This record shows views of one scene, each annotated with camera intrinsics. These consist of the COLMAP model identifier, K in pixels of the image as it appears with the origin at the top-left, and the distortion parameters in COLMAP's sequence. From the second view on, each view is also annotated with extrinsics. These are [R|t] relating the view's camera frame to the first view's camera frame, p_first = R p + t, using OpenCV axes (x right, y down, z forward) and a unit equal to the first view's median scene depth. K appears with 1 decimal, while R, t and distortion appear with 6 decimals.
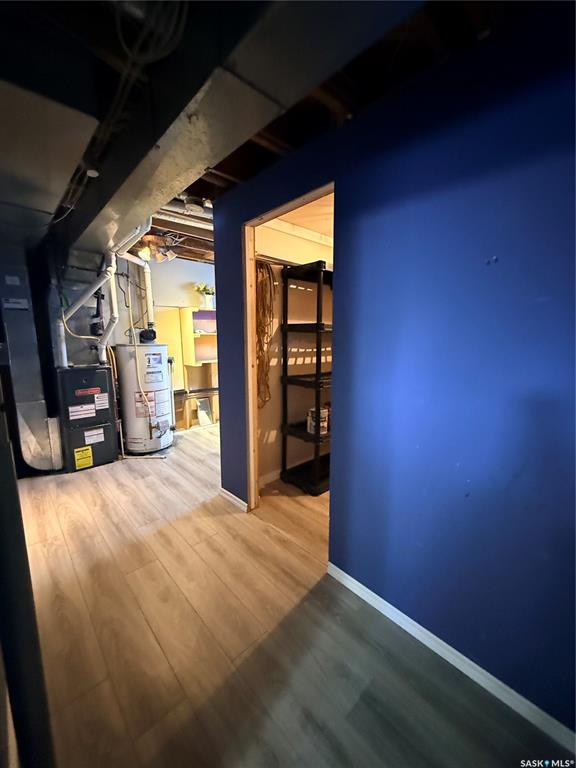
lens RADIAL K [[308.2, 0, 293.2], [0, 308.2, 387.4], [0, 0, 1]] dist [-0.001584, -0.000025]
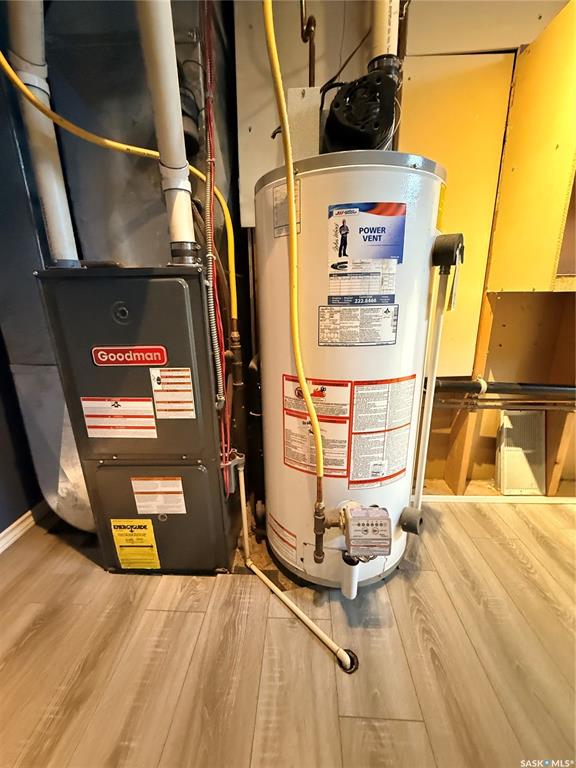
lens RADIAL K [[308.2, 0, 293.2], [0, 308.2, 387.4], [0, 0, 1]] dist [-0.001584, -0.000025]
pose [[0.680666, 0.186821, -0.708373, -0.321161], [-0.109118, 0.982006, 0.154137, -0.016189], [0.724422, -0.027619, 0.688803, 0.823780]]
